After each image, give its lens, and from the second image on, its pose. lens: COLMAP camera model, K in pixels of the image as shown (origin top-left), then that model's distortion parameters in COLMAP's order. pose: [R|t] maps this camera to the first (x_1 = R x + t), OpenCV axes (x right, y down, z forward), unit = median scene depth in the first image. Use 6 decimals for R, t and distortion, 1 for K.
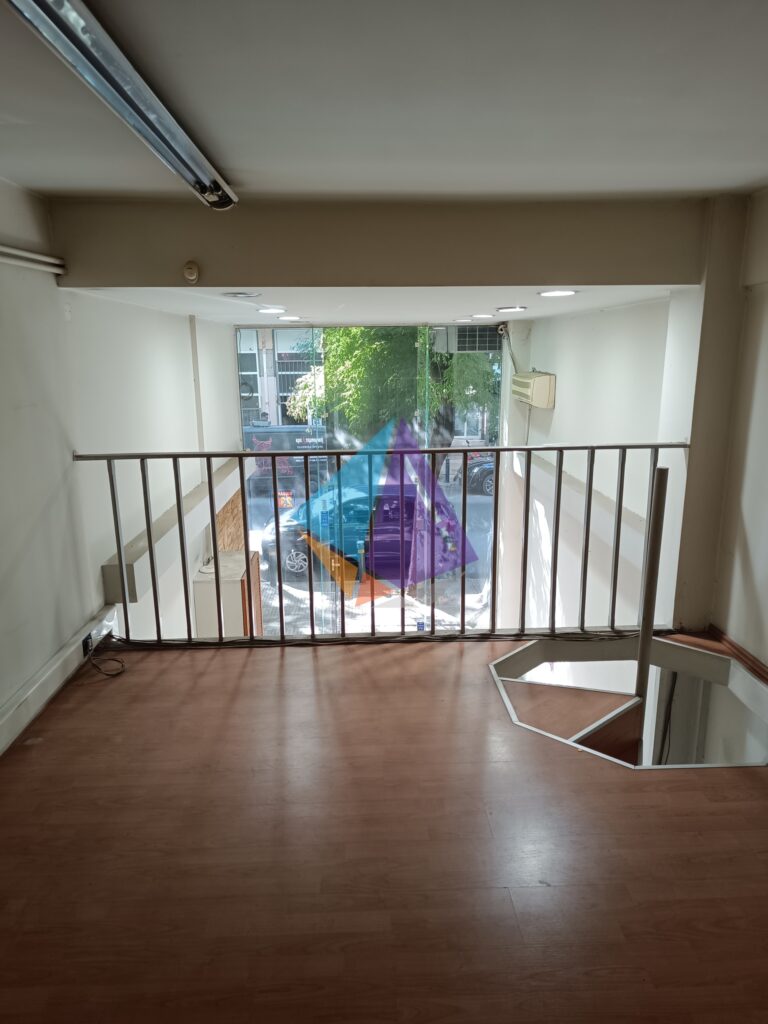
lens RADIAL K [[692.2, 0, 384.0], [0, 692.2, 512.0], [0, 0, 1]] dist [0.067736, 0.000018]
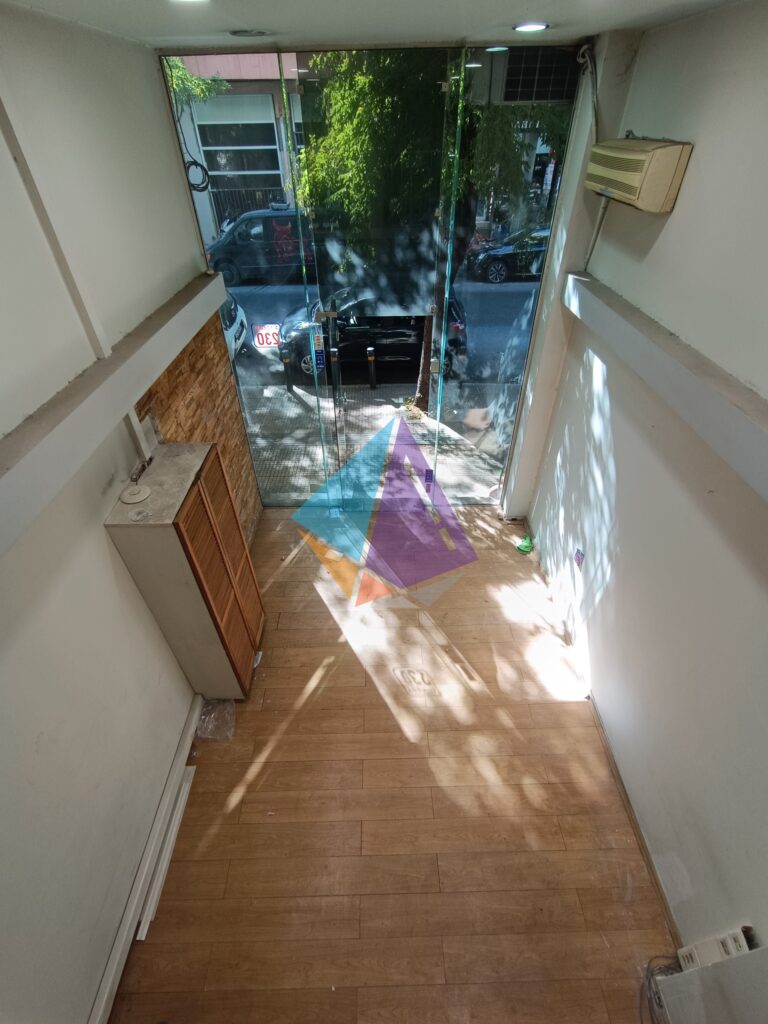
lens RADIAL K [[463.9, 0, 380.5], [0, 463.9, 506.7], [0, 0, 1]] dist [-0.011346, 0.010317]
pose [[0.999473, 0.016237, -0.028126, 0.005584], [-0.001943, 0.894388, 0.447287, -0.078792], [0.032418, -0.446996, 0.893948, 0.408960]]
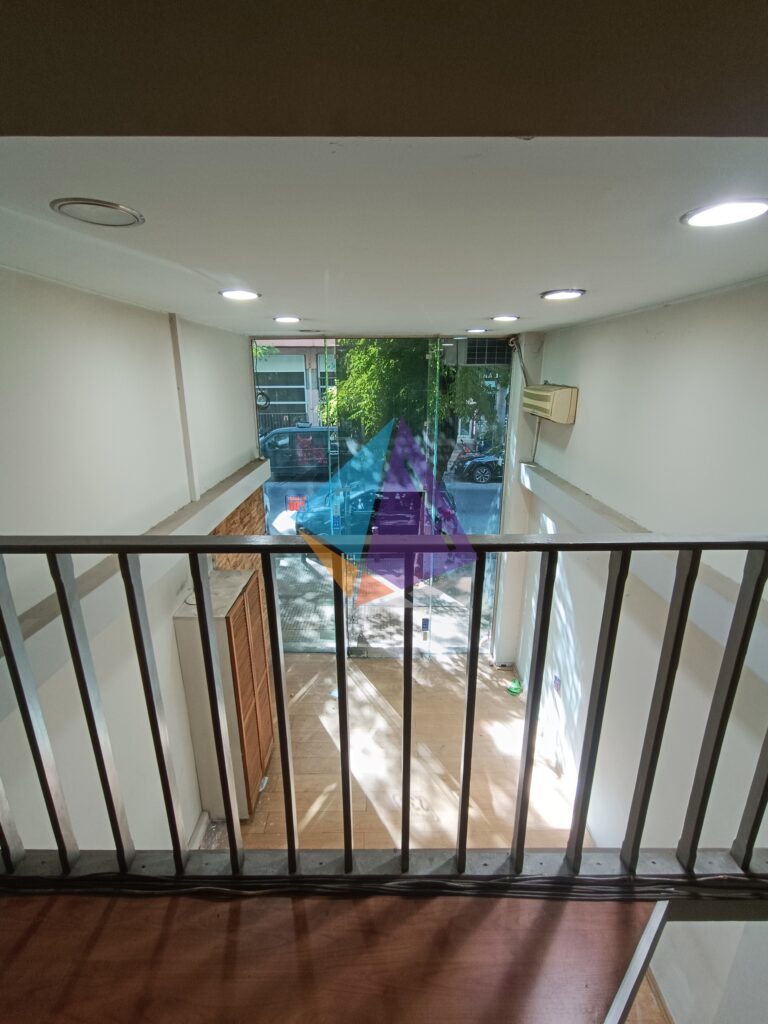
lens RADIAL K [[463.9, 0, 380.5], [0, 463.9, 506.7], [0, 0, 1]] dist [-0.011346, 0.010317]
pose [[0.999107, 0.019767, -0.037350, 0.007098], [-0.017779, 0.998445, 0.052831, -0.051585], [0.038336, -0.052120, 0.997905, 0.285769]]
